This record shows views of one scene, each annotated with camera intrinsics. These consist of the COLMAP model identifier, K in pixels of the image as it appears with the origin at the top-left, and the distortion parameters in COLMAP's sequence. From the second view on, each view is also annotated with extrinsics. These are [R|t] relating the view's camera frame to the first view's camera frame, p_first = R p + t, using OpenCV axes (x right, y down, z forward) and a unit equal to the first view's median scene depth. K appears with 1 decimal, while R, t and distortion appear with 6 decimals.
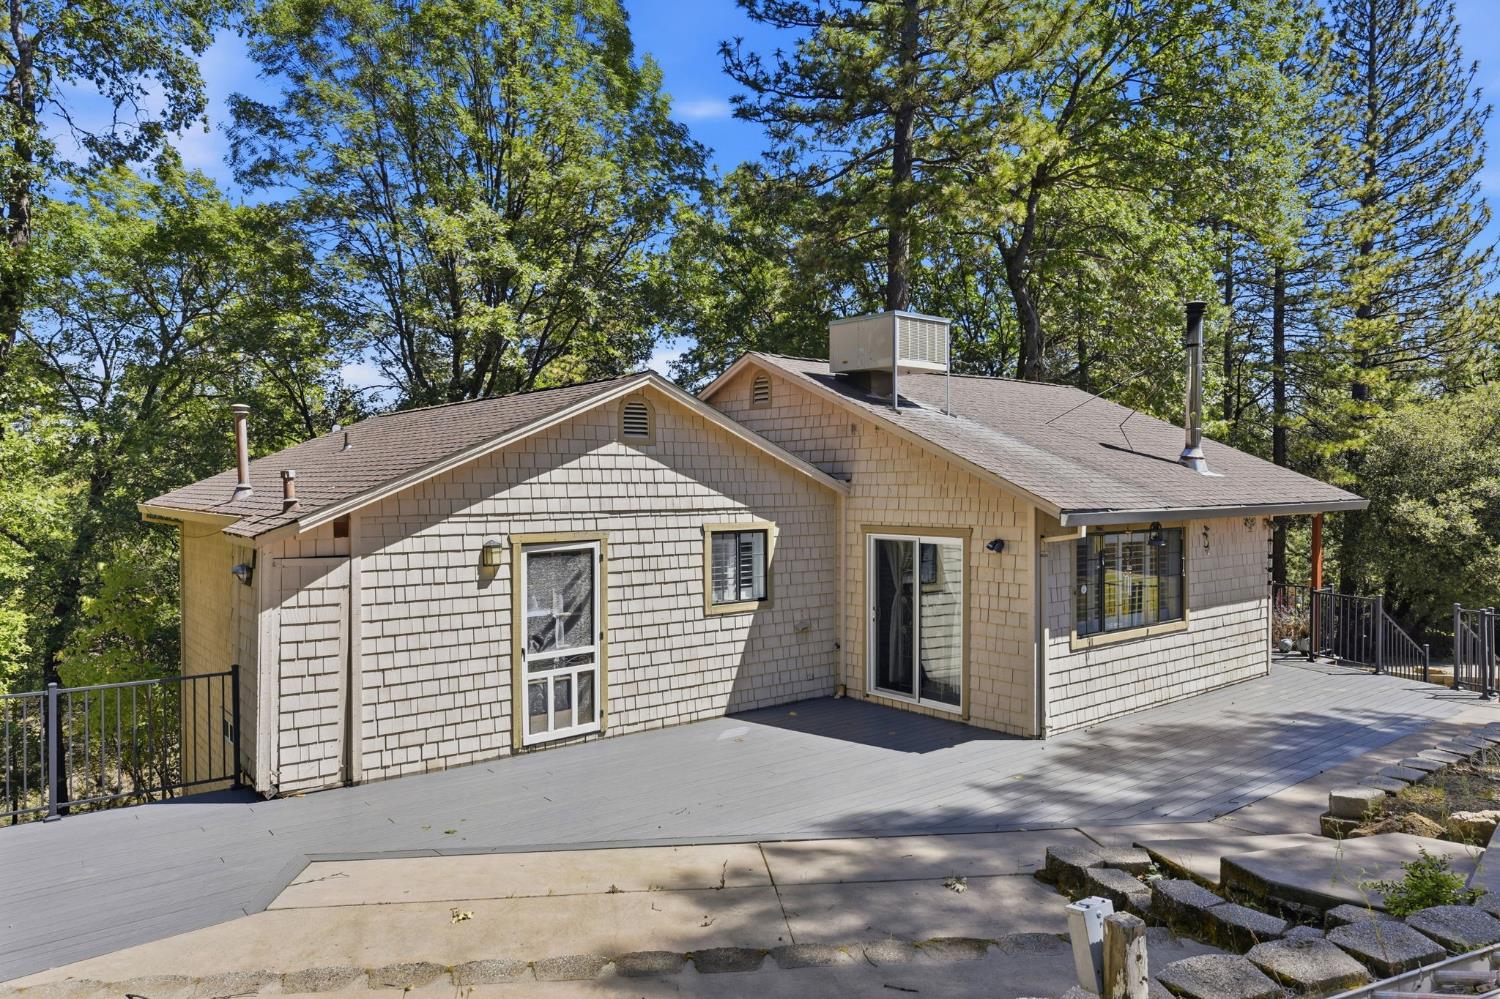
lens RADIAL K [[613.4, 0, 748.1], [0, 613.4, 502.7], [0, 0, 1]] dist [-0.021637, -0.000490]
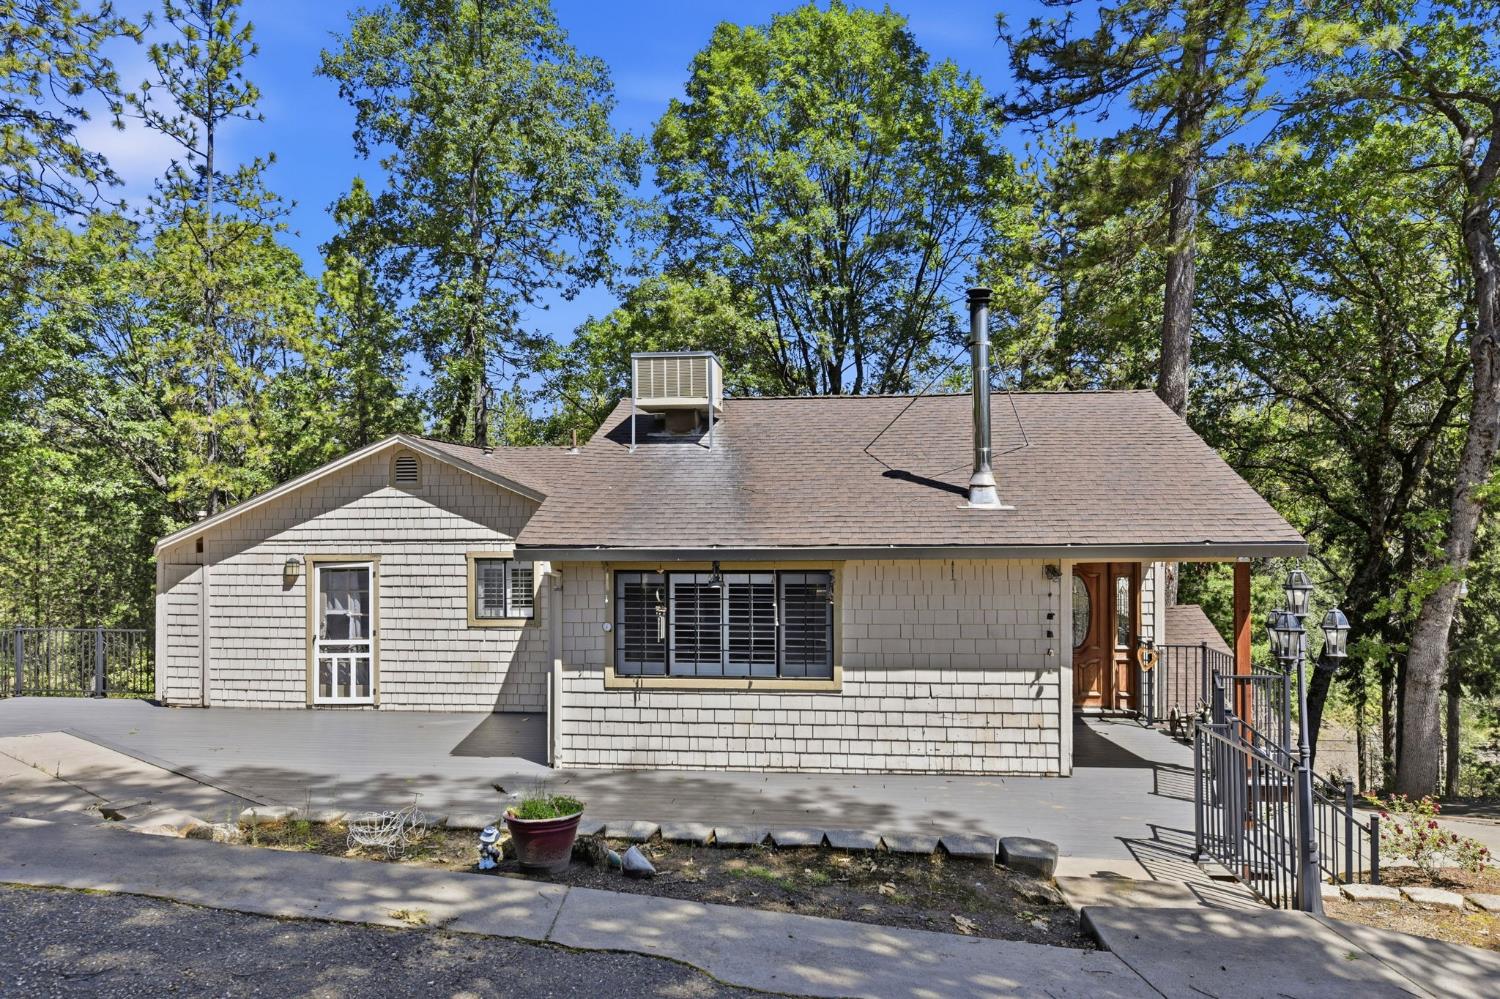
lens RADIAL K [[612.5, 0, 750.8], [0, 612.5, 529.2], [0, 0, 1]] dist [-0.022415, -0.000222]
pose [[0.886398, 0.008189, -0.462852, 1.110781], [-0.011052, 0.999933, -0.003473, -0.013229], [0.462792, 0.008194, 0.886429, 0.208638]]
